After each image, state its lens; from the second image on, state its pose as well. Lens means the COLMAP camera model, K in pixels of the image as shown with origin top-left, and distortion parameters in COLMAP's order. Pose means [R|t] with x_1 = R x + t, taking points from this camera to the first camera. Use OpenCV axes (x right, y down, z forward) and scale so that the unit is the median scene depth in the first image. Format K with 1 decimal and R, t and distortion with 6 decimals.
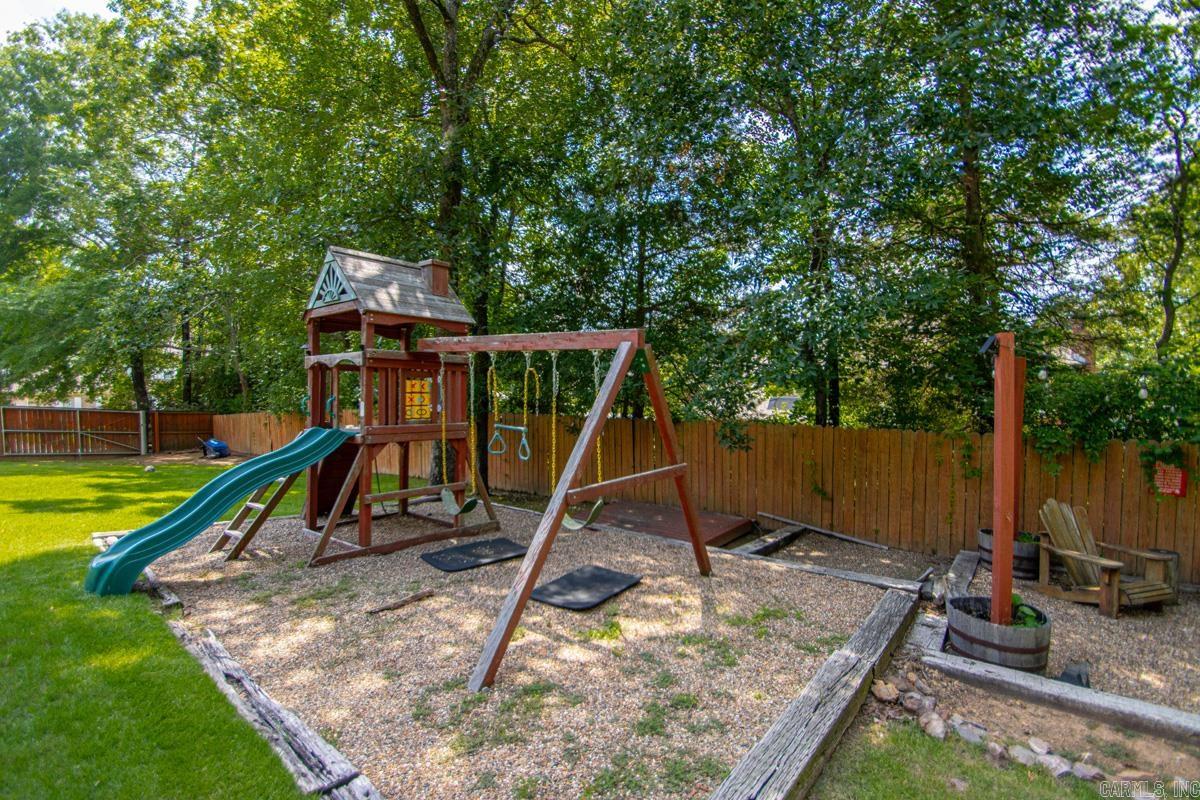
lens RADIAL K [[548.2, 0, 602.1], [0, 548.2, 407.7], [0, 0, 1]] dist [0.021217, -0.020508]
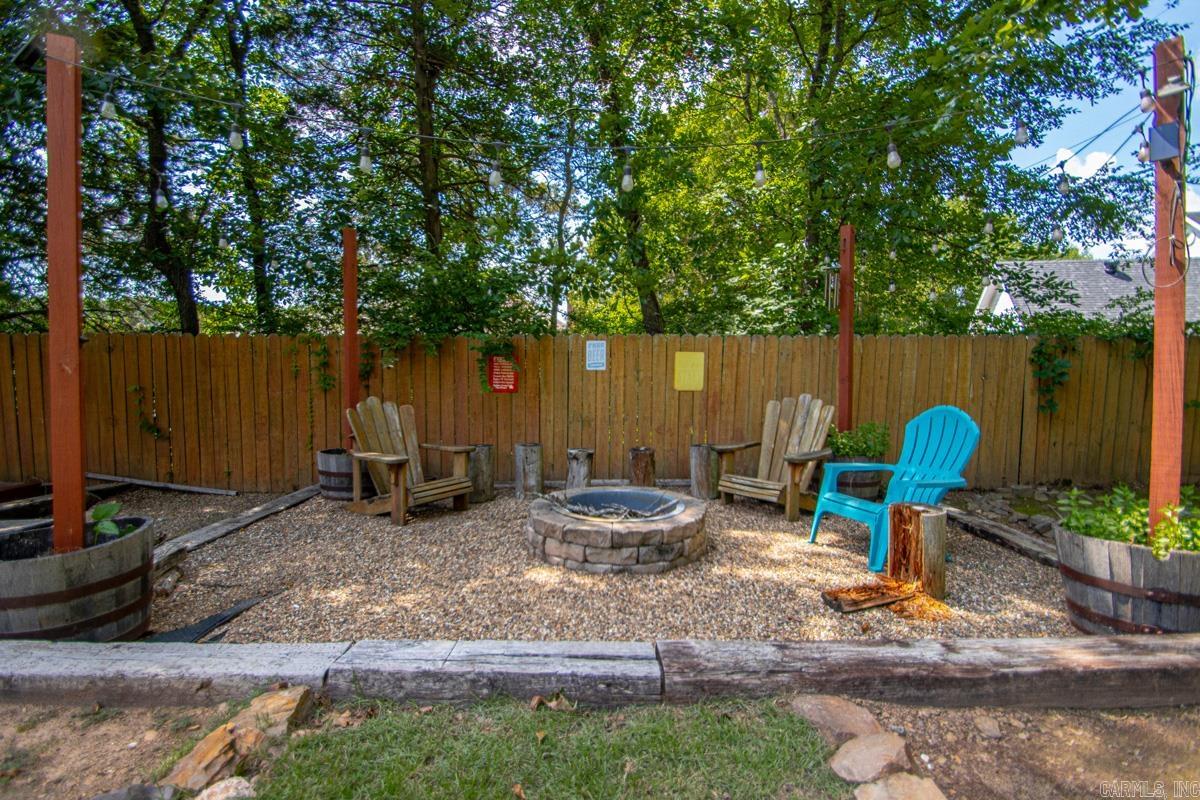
lens RADIAL K [[548.2, 0, 602.1], [0, 548.2, 407.7], [0, 0, 1]] dist [0.021217, -0.020508]
pose [[0.764270, -0.034361, 0.643981, 0.792413], [0.014979, 0.999256, 0.035540, 0.227613], [-0.644723, -0.017516, 0.764216, 0.226623]]
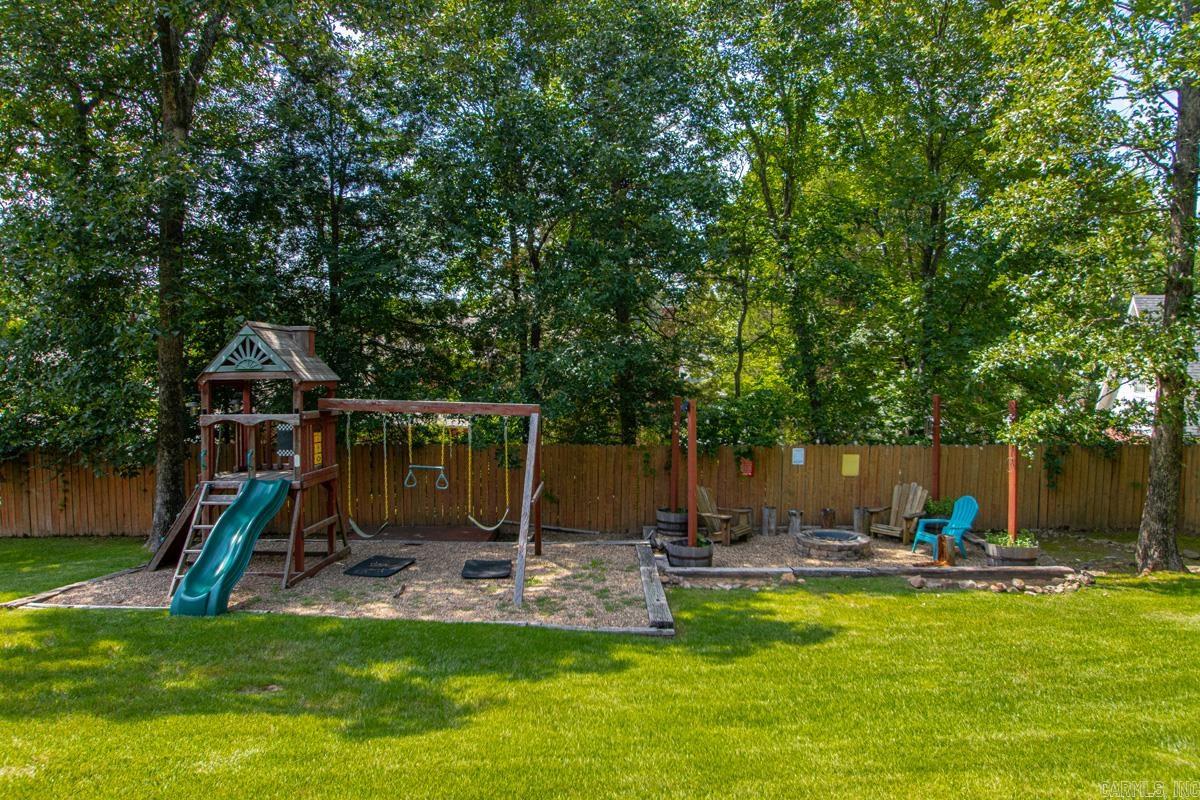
lens RADIAL K [[851.8, 0, 601.3], [0, 851.8, 426.7], [0, 0, 1]] dist [-0.024343, 0.000750]
pose [[0.787699, -0.046698, 0.614287, -1.372814], [0.018094, 0.998447, 0.052699, -0.208147], [-0.615794, -0.030396, 0.787321, -1.171880]]
